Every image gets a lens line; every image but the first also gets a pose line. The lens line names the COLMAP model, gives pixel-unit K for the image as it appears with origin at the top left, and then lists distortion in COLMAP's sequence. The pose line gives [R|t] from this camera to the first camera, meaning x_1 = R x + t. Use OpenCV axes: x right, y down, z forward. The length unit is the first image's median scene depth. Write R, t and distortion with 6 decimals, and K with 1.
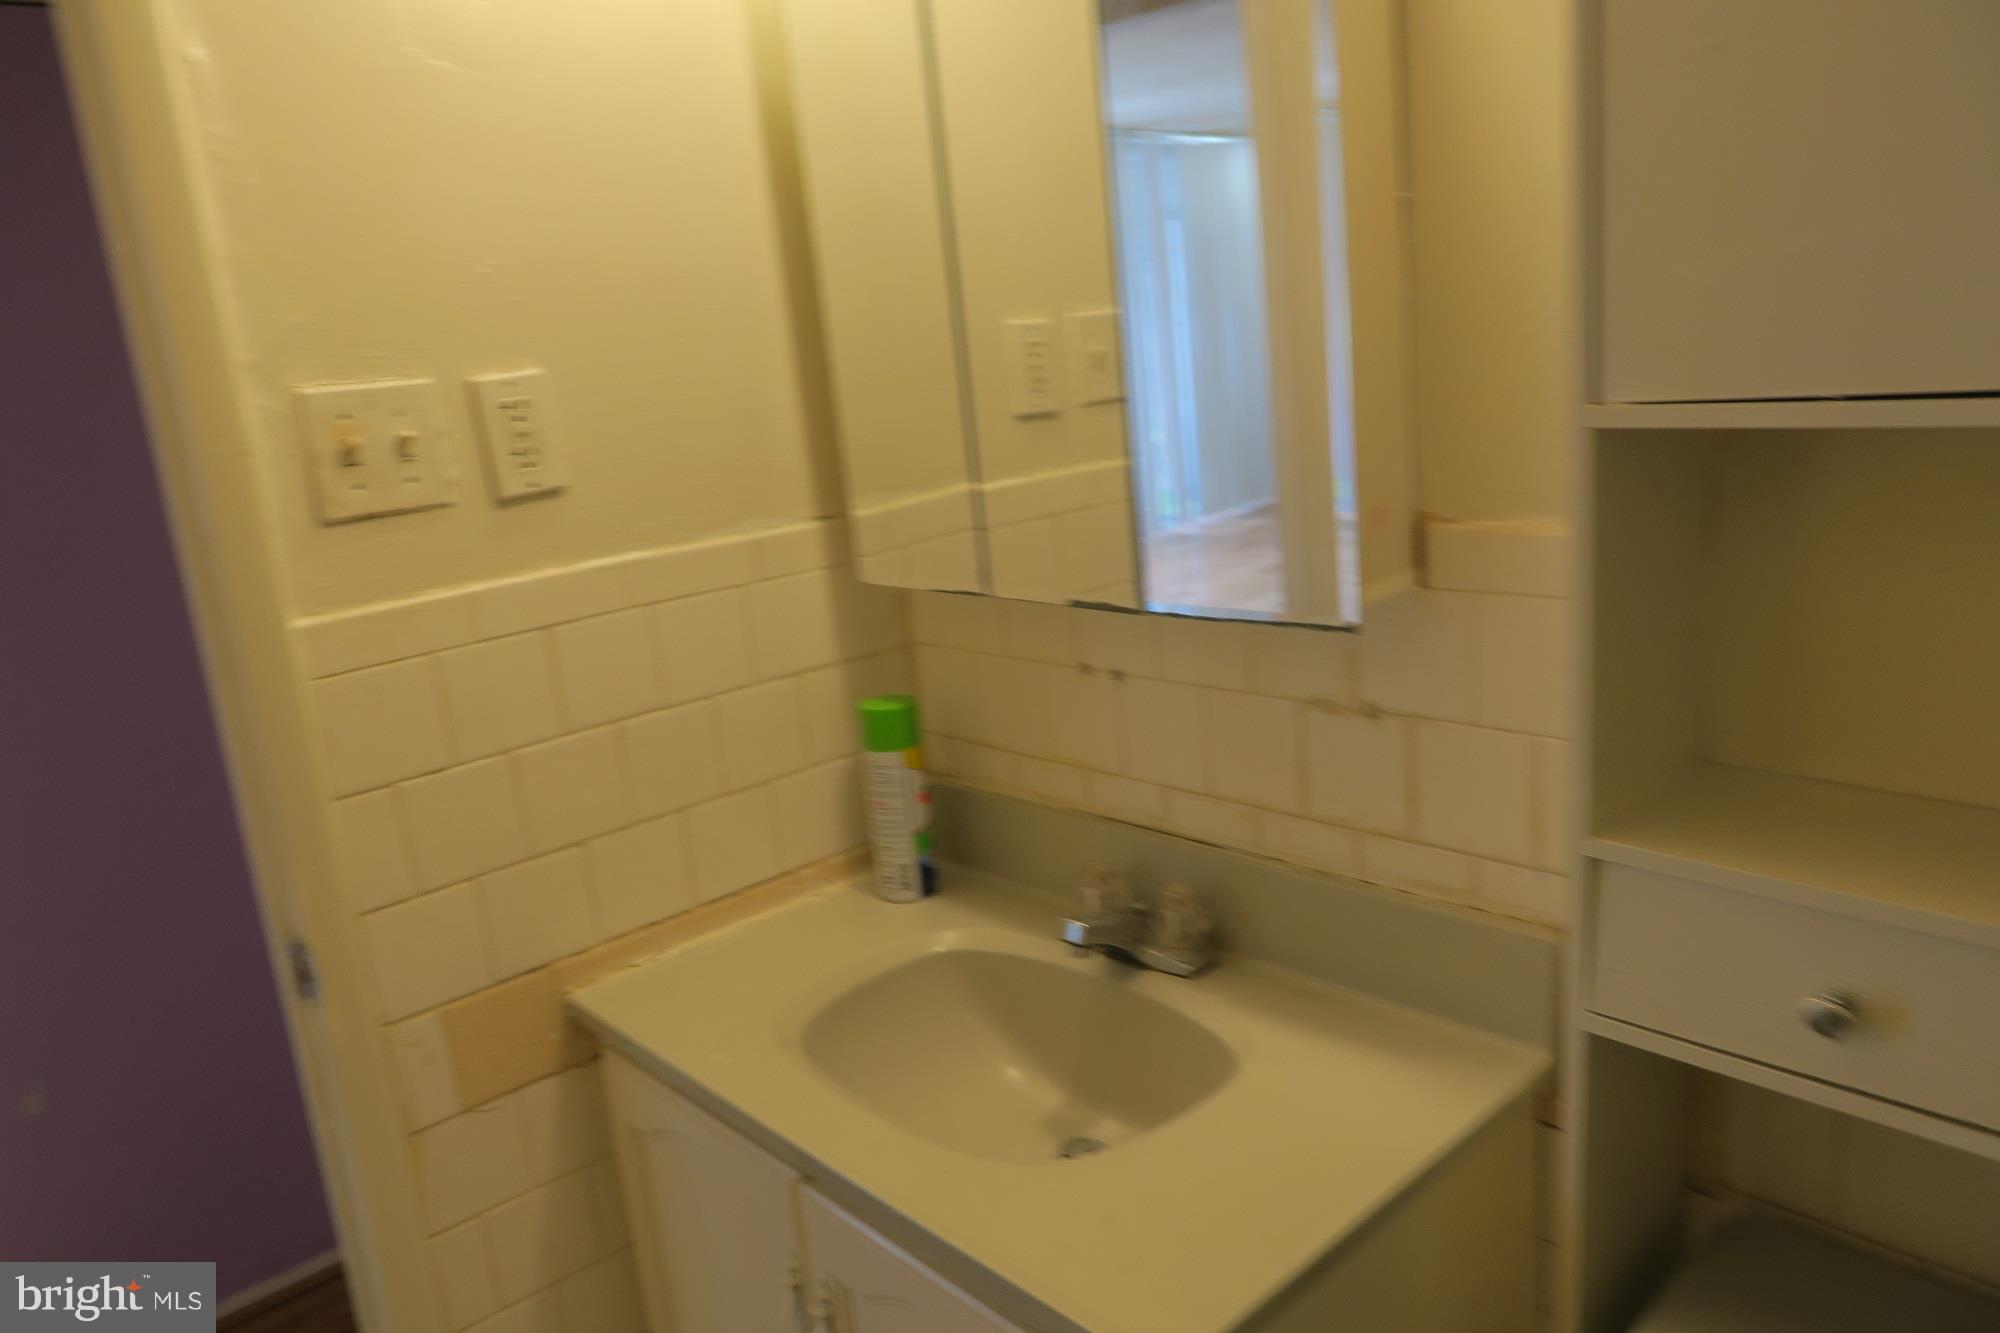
lens RADIAL K [[1383.9, 0, 1001.0], [0, 1383.9, 666.9], [0, 0, 1]] dist [-0.012974, 0.004469]
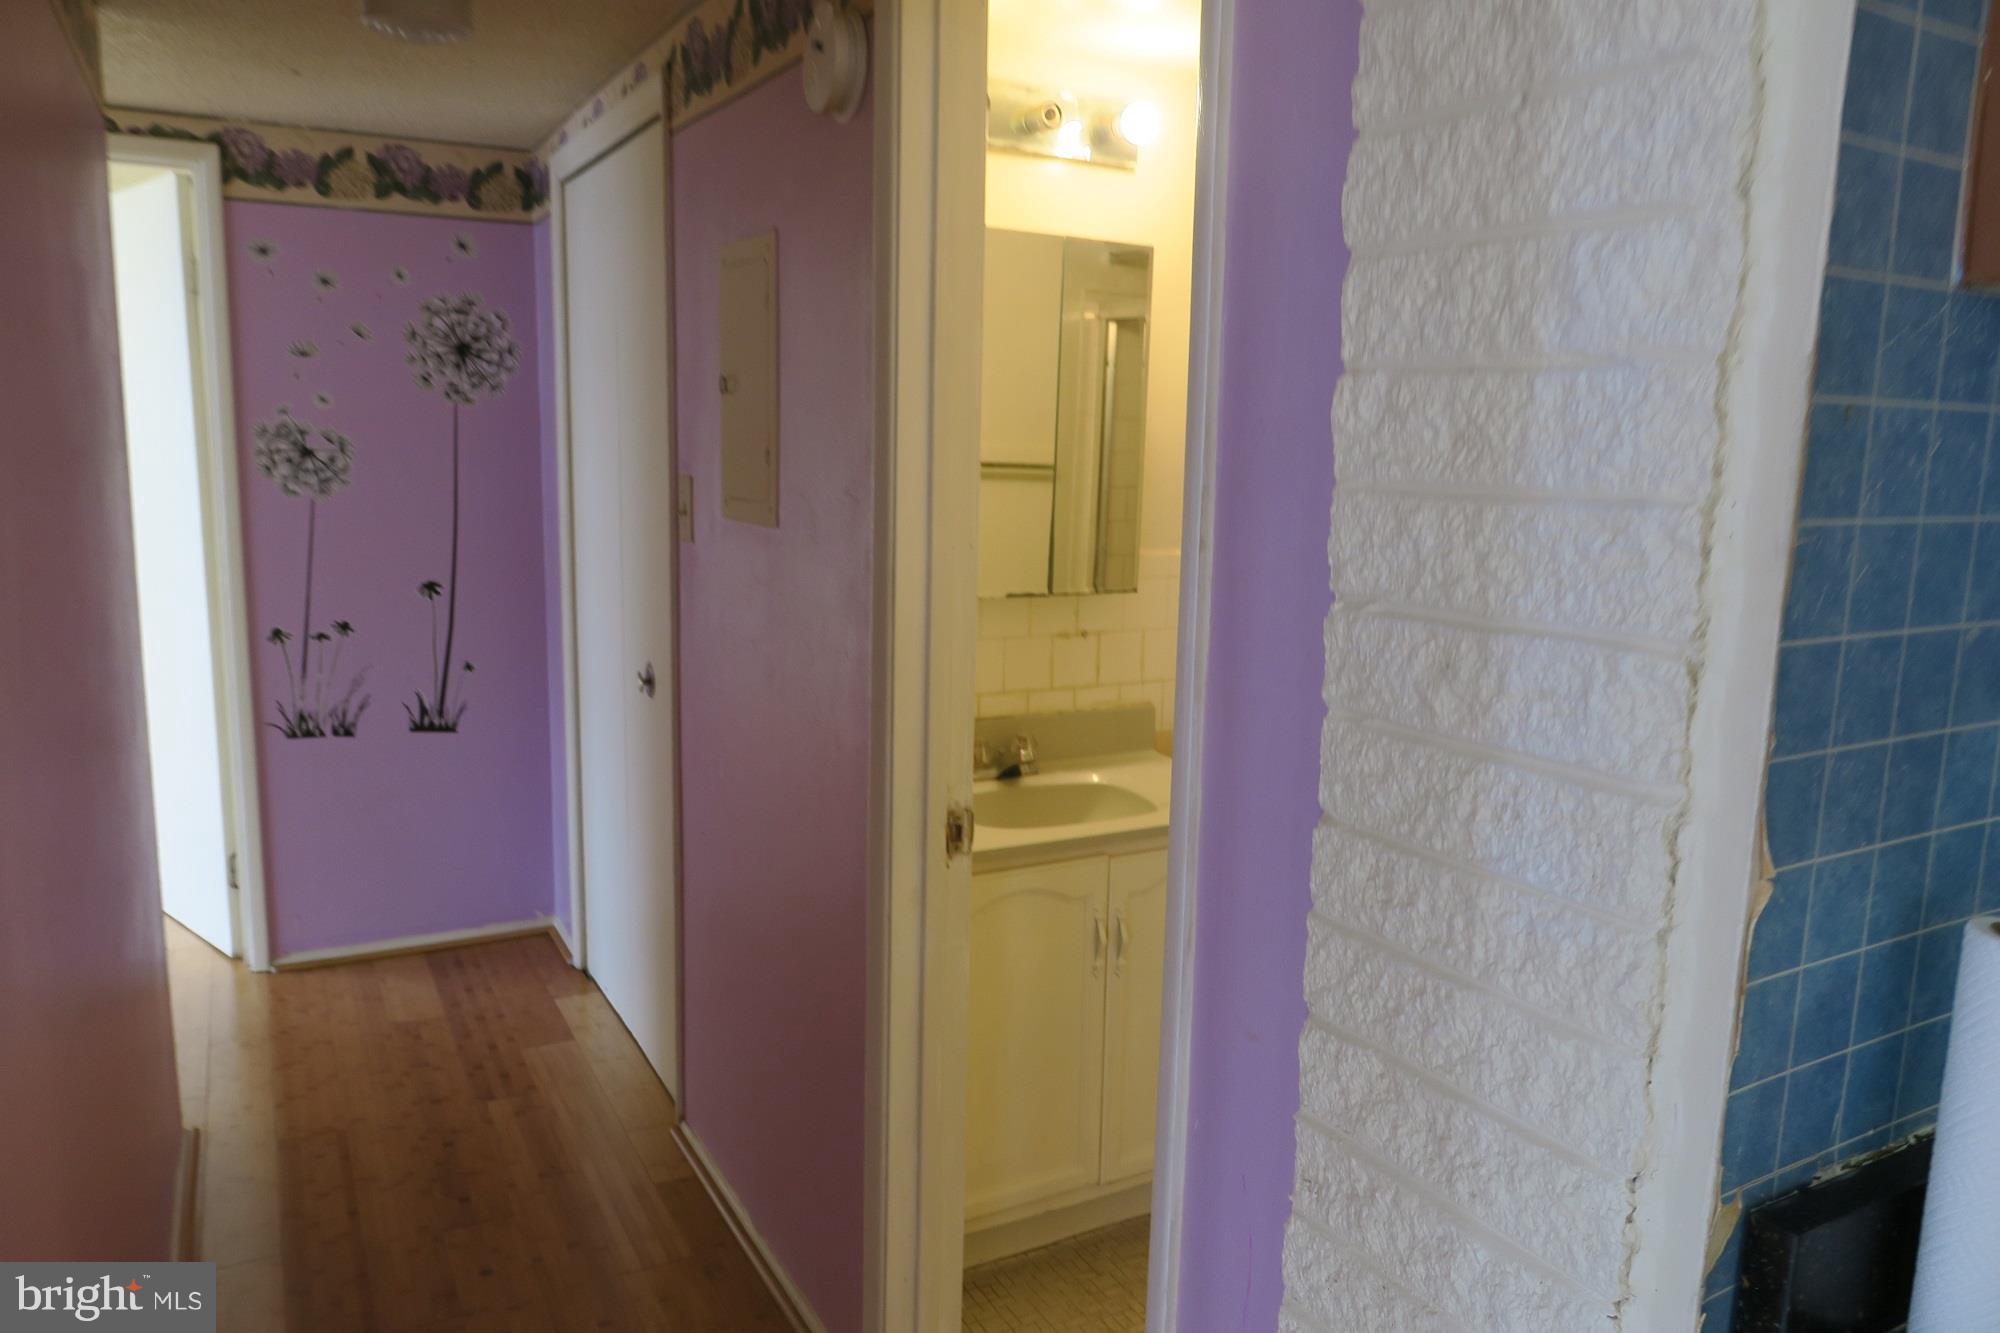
lens RADIAL K [[1383.9, 0, 989.1], [0, 1383.9, 666.4], [0, 0, 1]] dist [-0.012974, 0.004469]
pose [[0.228128, -0.052013, 0.972241, -2.066263], [0.179338, 0.983731, 0.010547, 0.032478], [-0.956972, 0.171954, 0.233745, 0.598515]]
